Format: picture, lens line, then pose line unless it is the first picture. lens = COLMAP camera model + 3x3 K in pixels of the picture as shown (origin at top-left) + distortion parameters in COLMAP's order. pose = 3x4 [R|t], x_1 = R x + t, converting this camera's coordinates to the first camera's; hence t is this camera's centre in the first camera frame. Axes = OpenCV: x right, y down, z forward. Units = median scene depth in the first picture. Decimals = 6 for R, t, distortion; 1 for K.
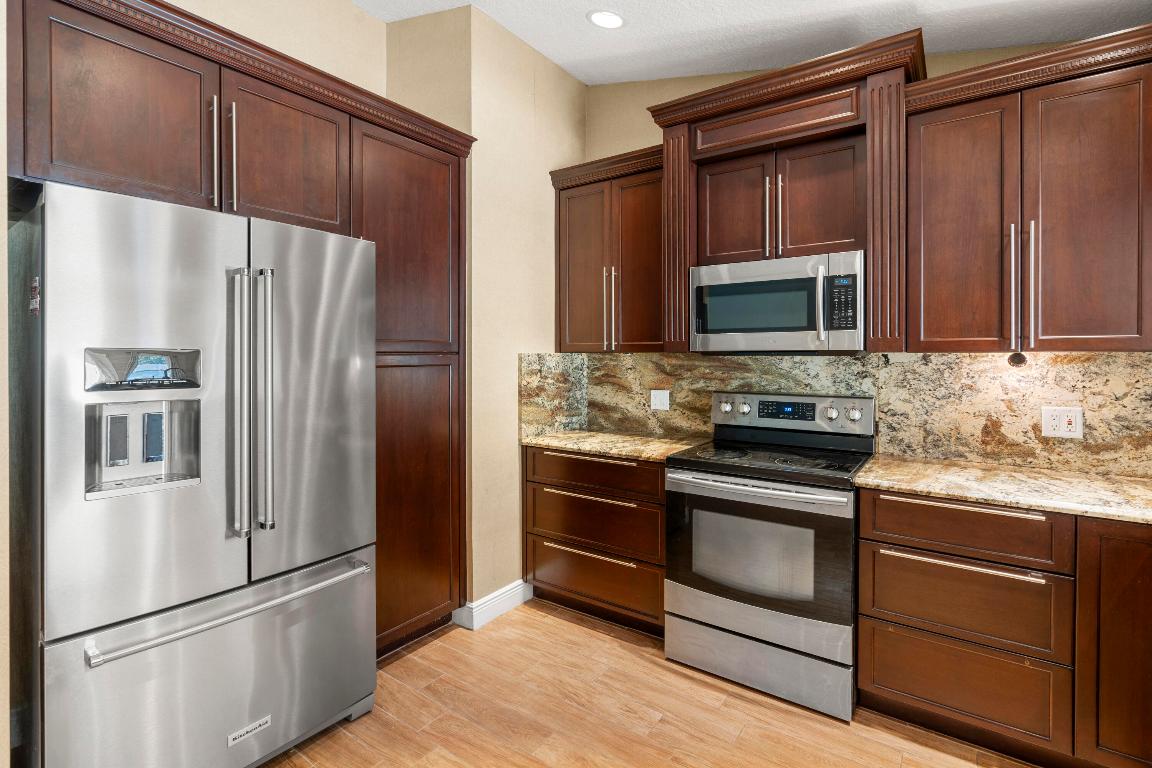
lens RADIAL K [[543.5, 0, 584.0], [0, 543.5, 359.1], [0, 0, 1]] dist [-0.012973, 0.000628]
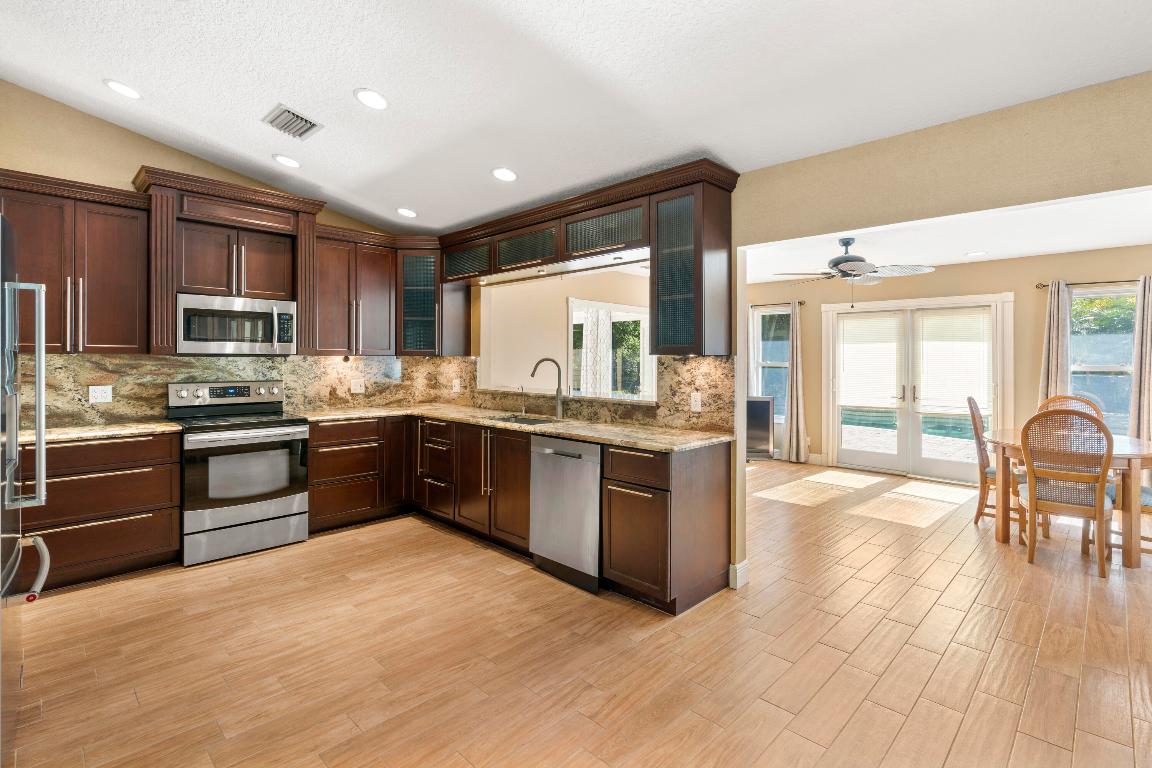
lens RADIAL K [[535.0, 0, 576.1], [0, 535.0, 356.2], [0, 0, 1]] dist [-0.010565, 0.000129]
pose [[0.163741, 0.003425, 0.986497, -1.042864], [0.001536, 0.999992, -0.003727, -0.000891], [-0.986502, 0.002125, 0.163735, -0.251068]]
